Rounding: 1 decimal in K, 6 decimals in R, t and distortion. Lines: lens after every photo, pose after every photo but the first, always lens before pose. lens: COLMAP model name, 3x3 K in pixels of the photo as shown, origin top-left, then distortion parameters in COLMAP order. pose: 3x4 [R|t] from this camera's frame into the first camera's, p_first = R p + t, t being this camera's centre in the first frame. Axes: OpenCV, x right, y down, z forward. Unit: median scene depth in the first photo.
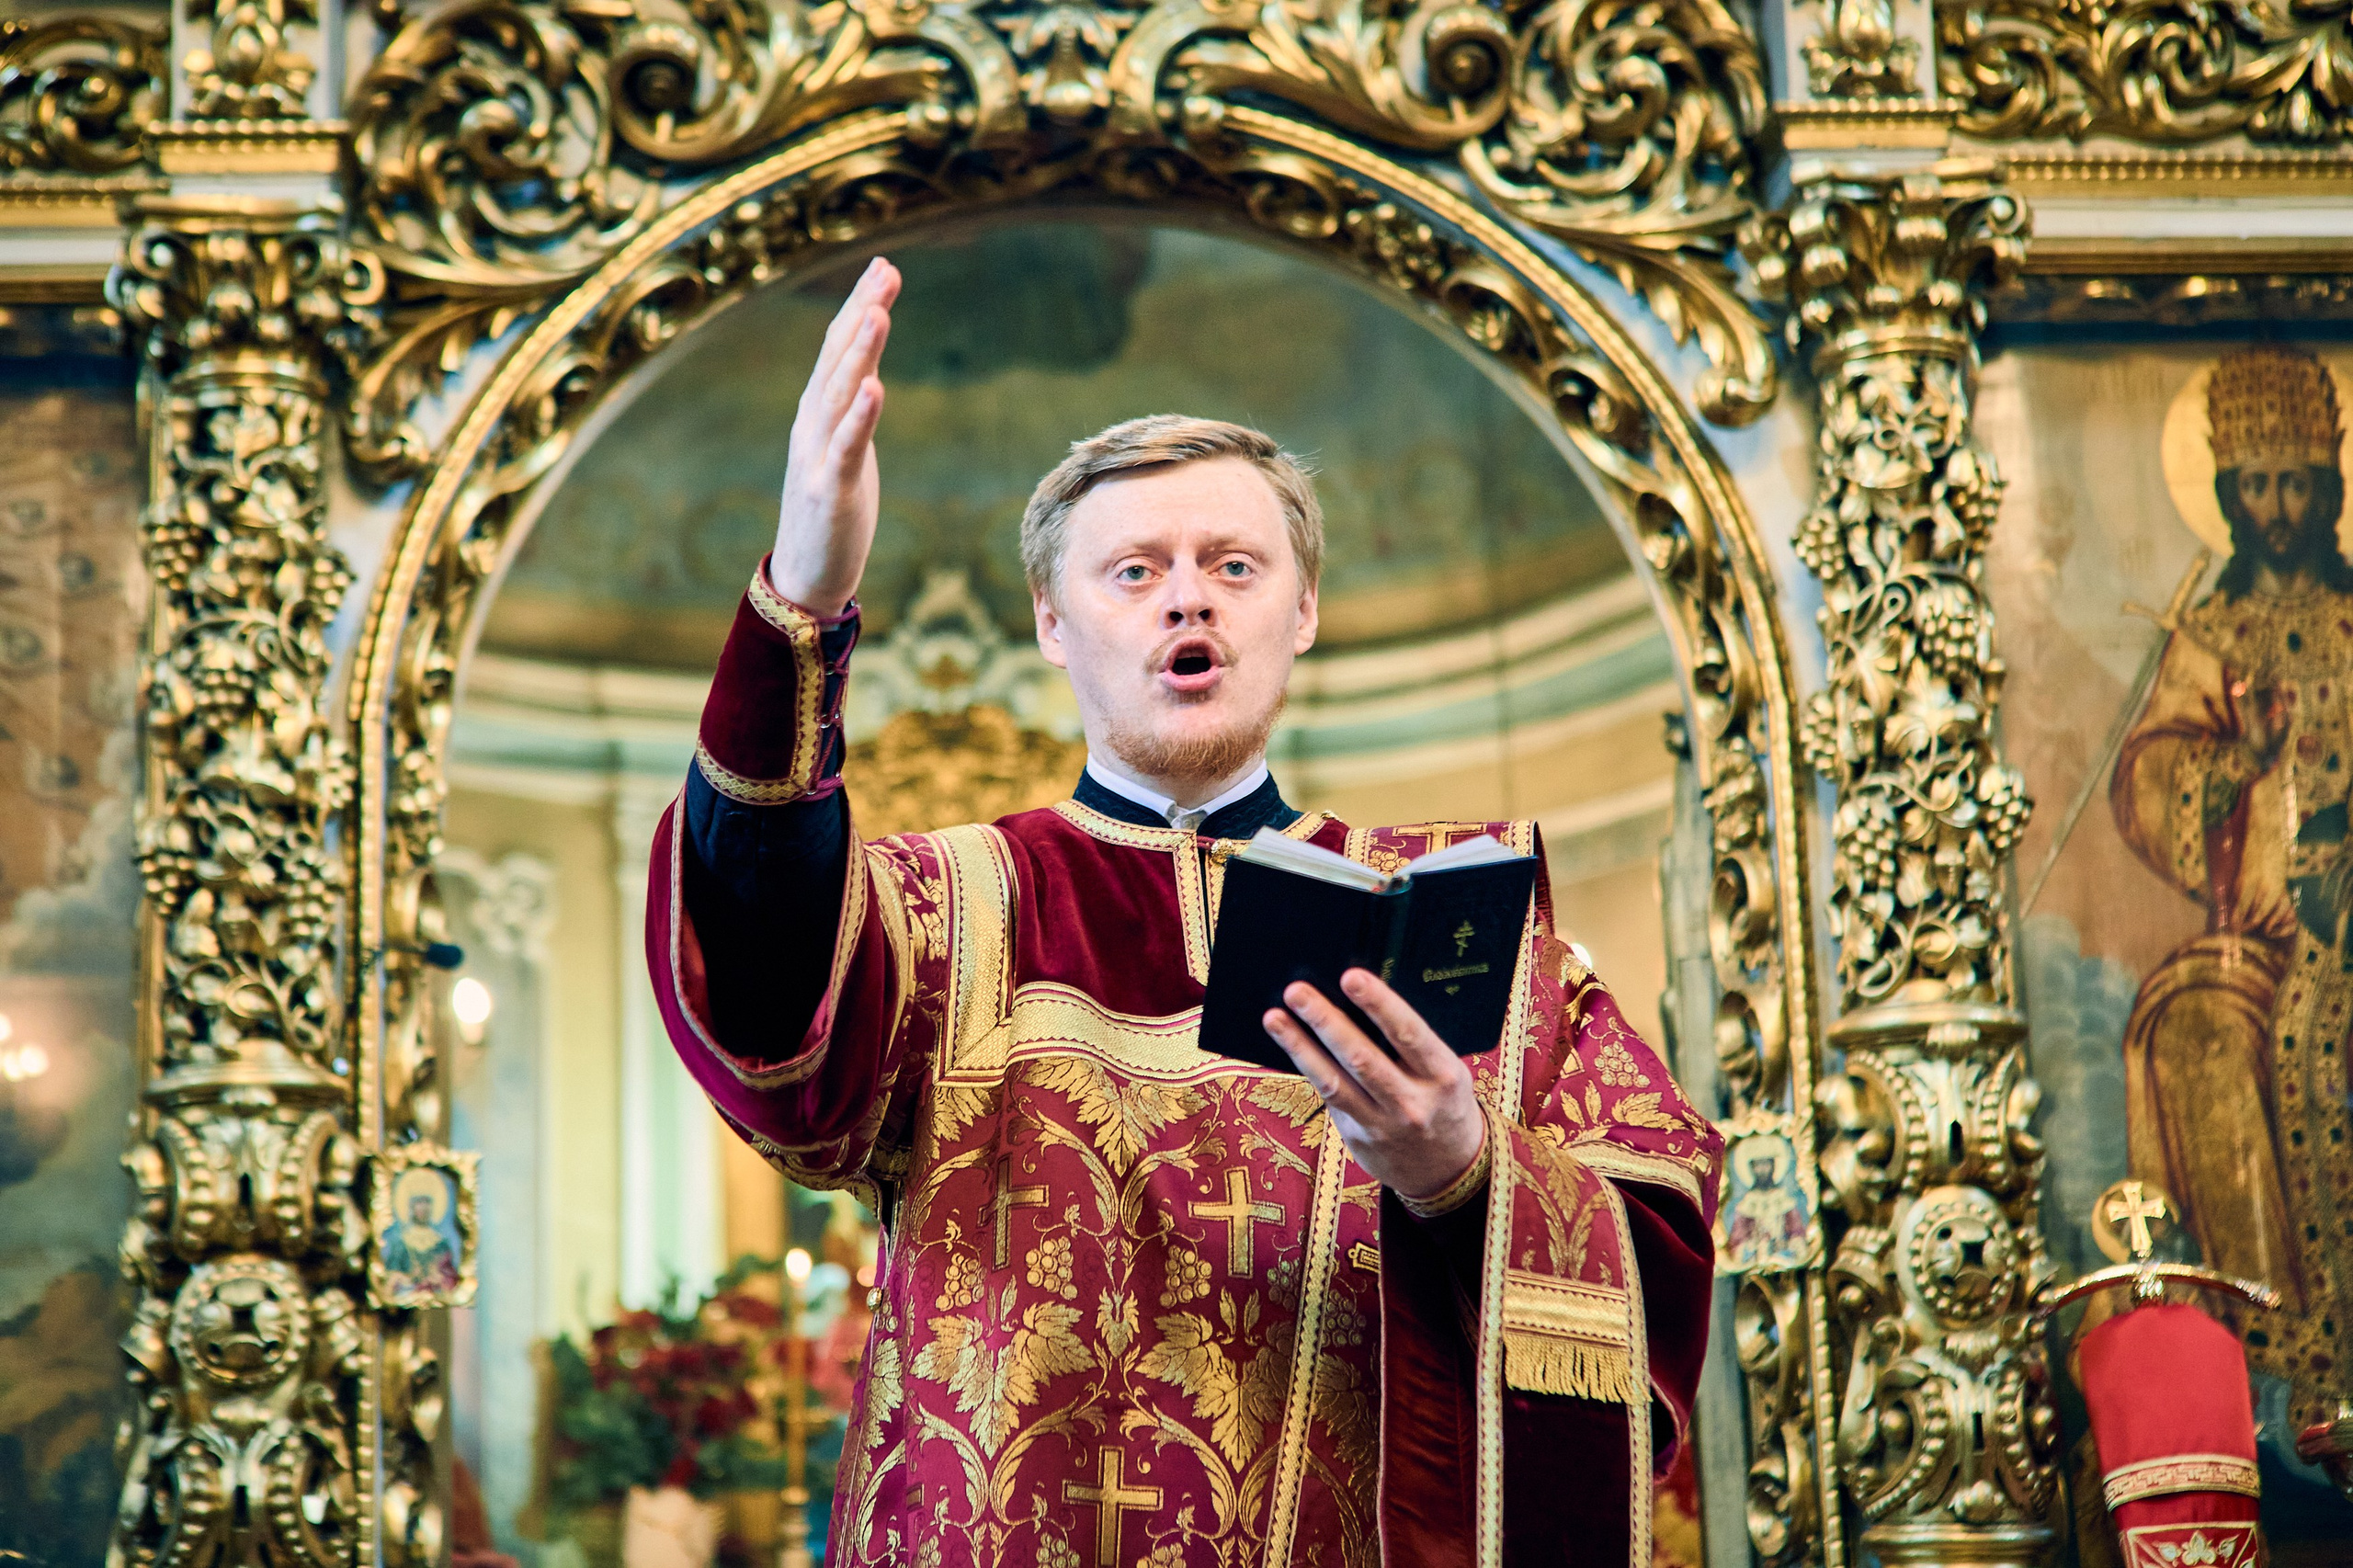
lens RADIAL K [[3884.9, 0, 1156.1], [0, 3884.9, 761.3], [0, 0, 1]] dist [0.096130, 0.085531]
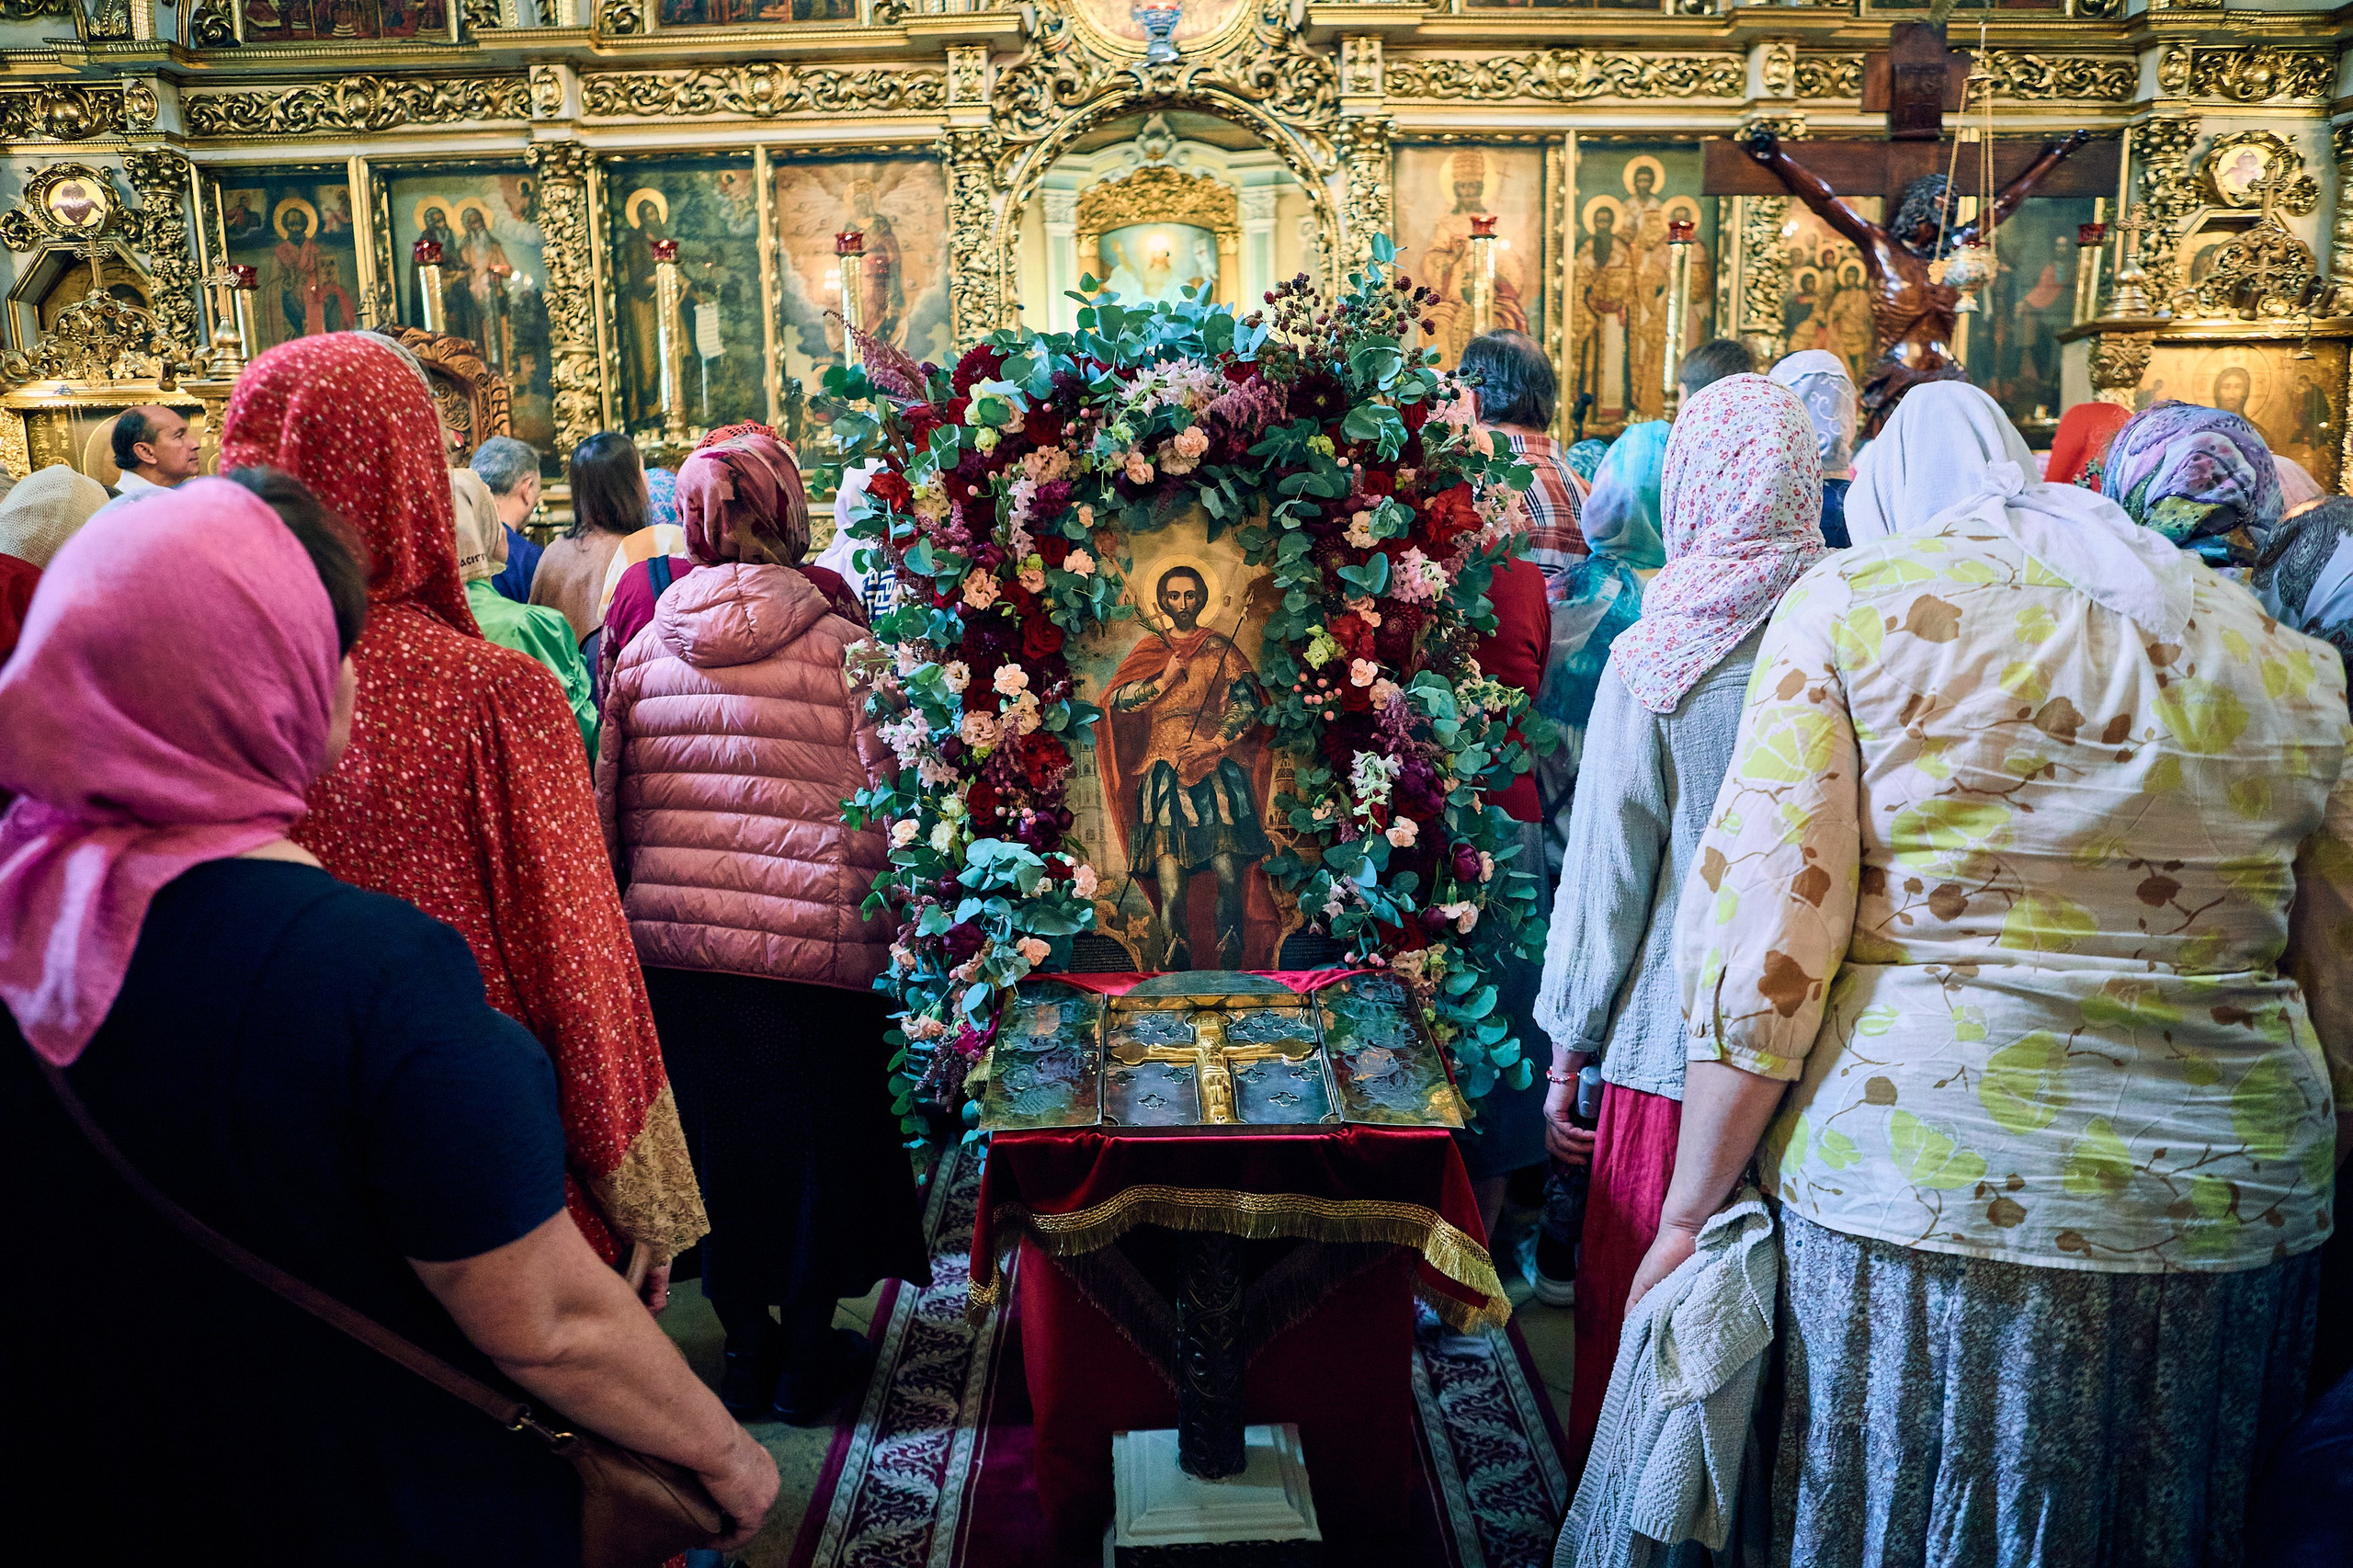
lens RADIAL K [[1616.3, 0, 1177.4], [0, 1616.3, 791.8], [0, 0, 1]] dist [-0.097840, 0.070396]
pose [[0.998632, 0.024672, -0.046103, 0.086769], [-0.004624, 0.919902, 0.392121, -0.151443], [0.052084, -0.391372, 0.918757, -0.832312]]
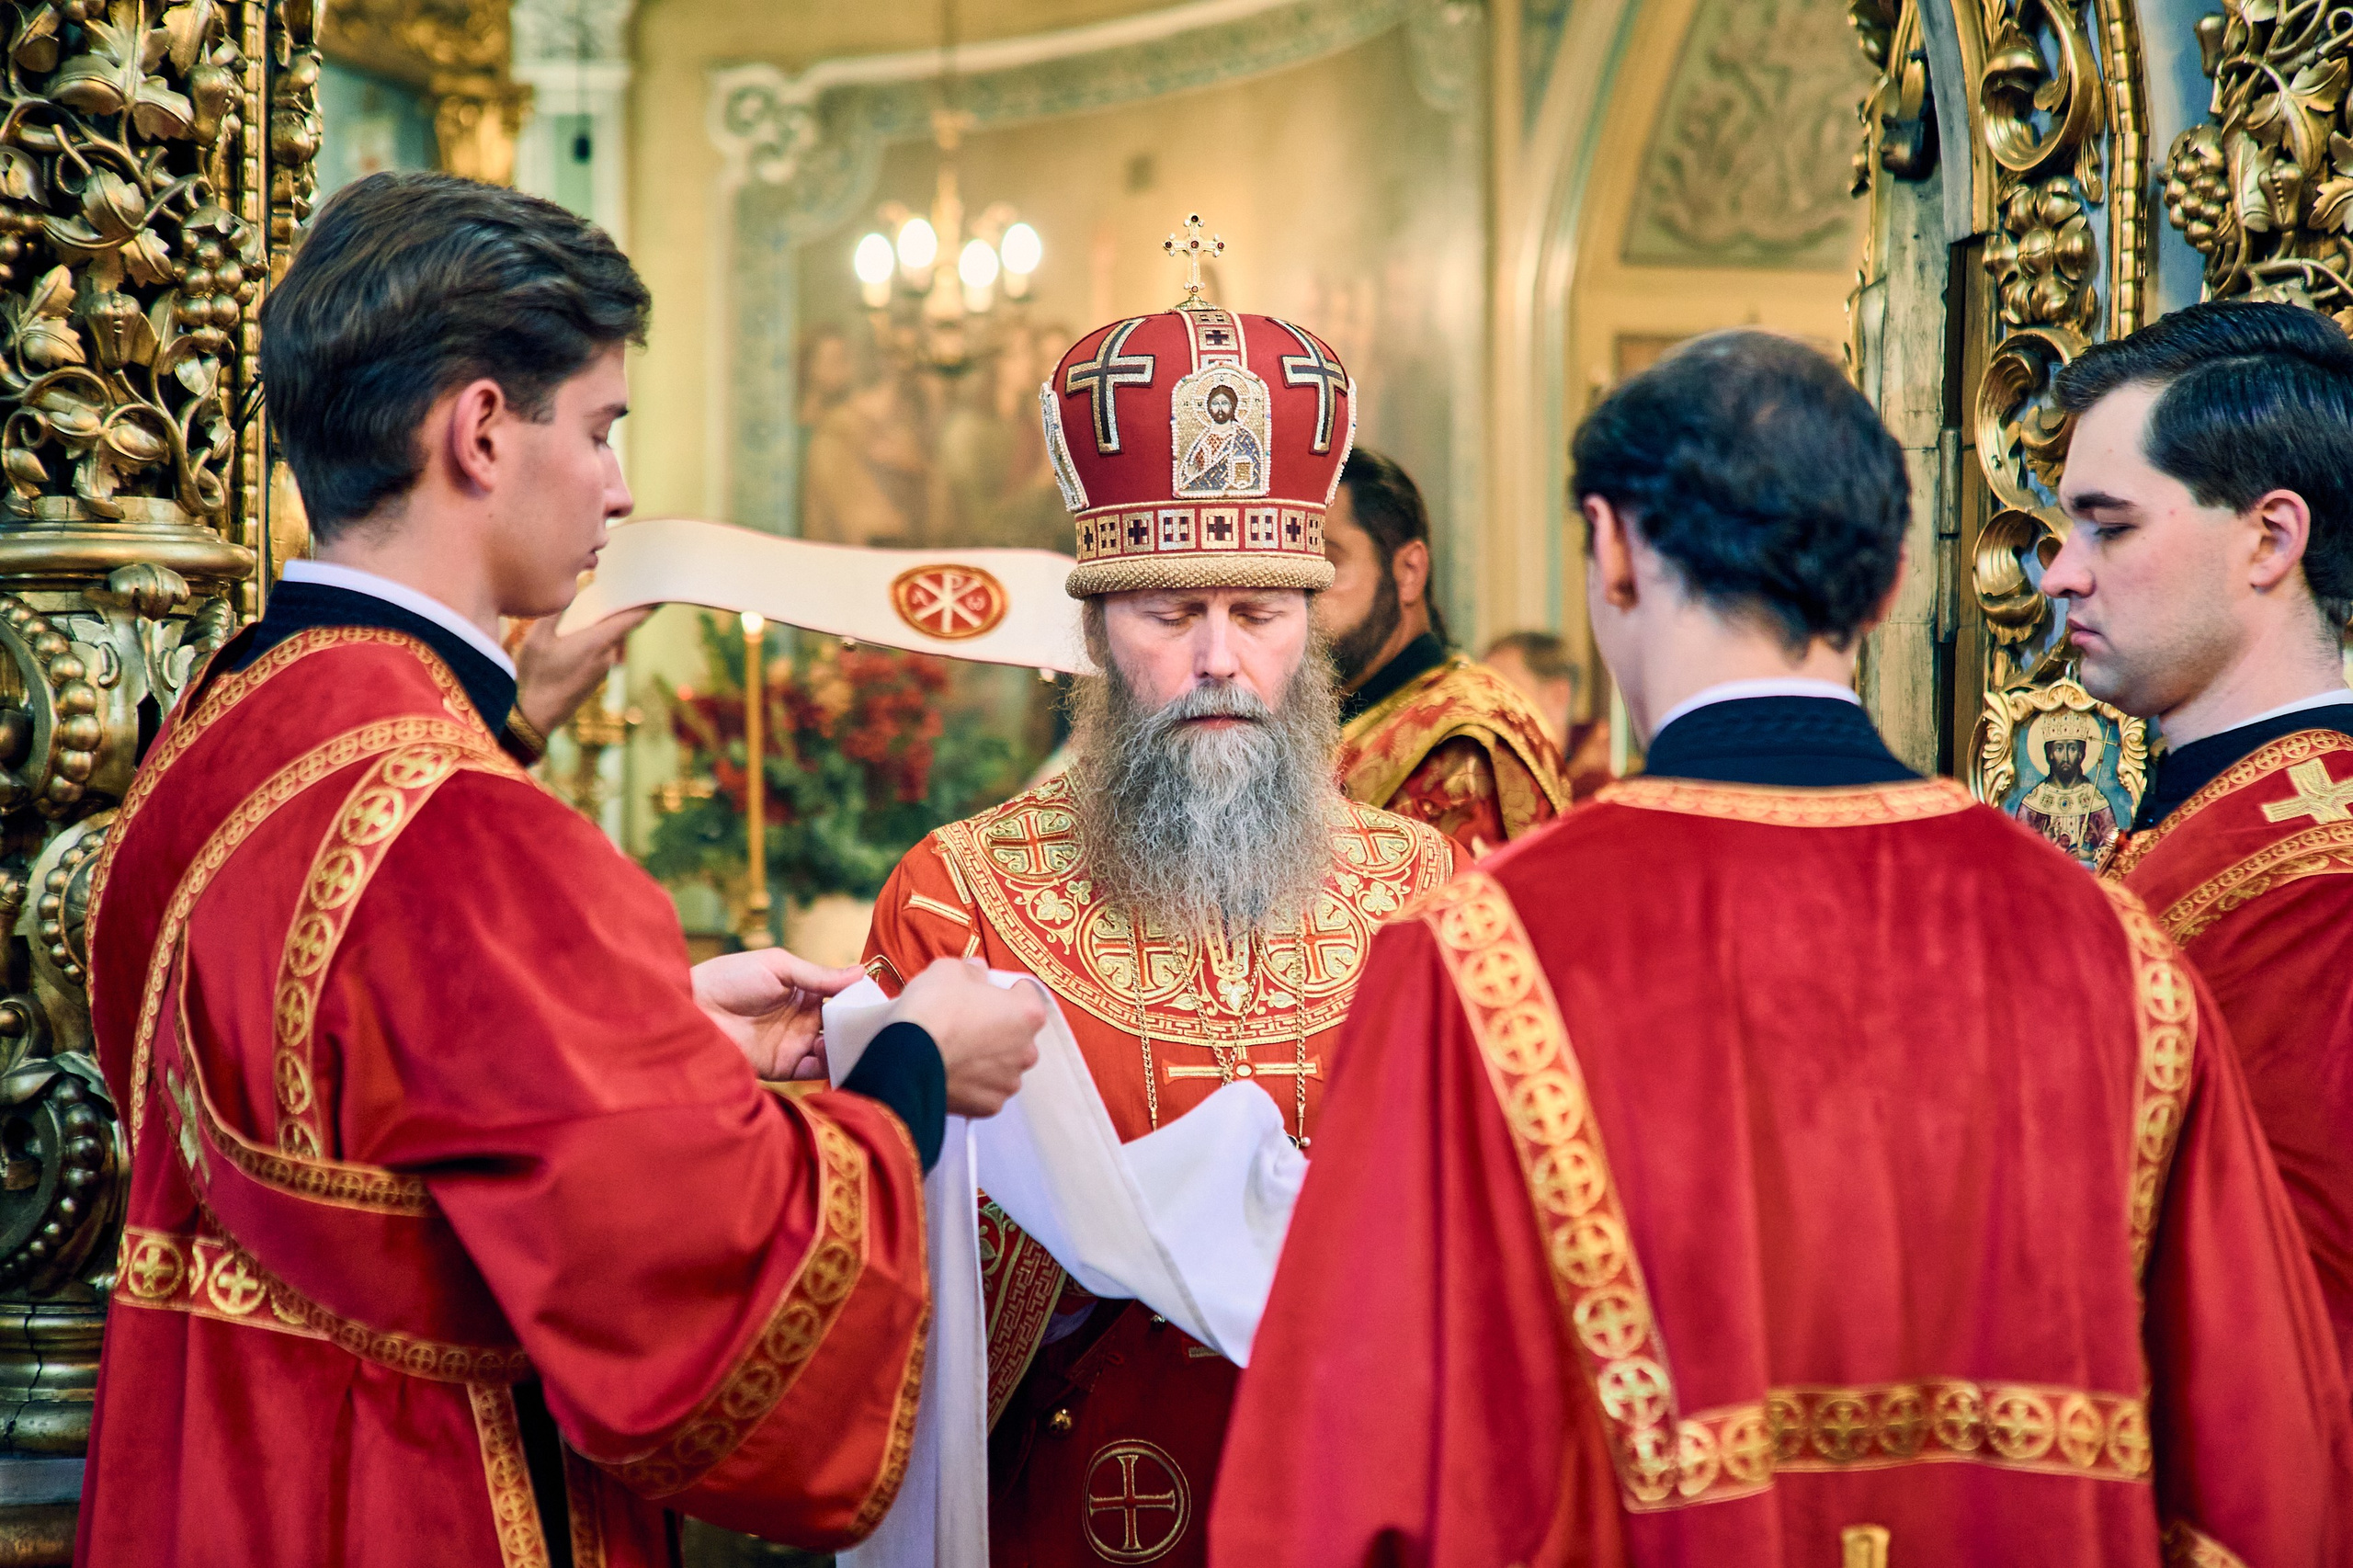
lens RADIAL K [[4444.3, 0, 1157.2], [0, 4444.3, 765.8], [0, 0, 1]] dist [0.197100, 0.014767]
pose [[0.968999, 0.045281, 0.242882, -0.234278], [-0.091437, 0.978986, 0.182278, -0.038564], [-0.229524, -0.198836, 0.952777, 0.197638]]
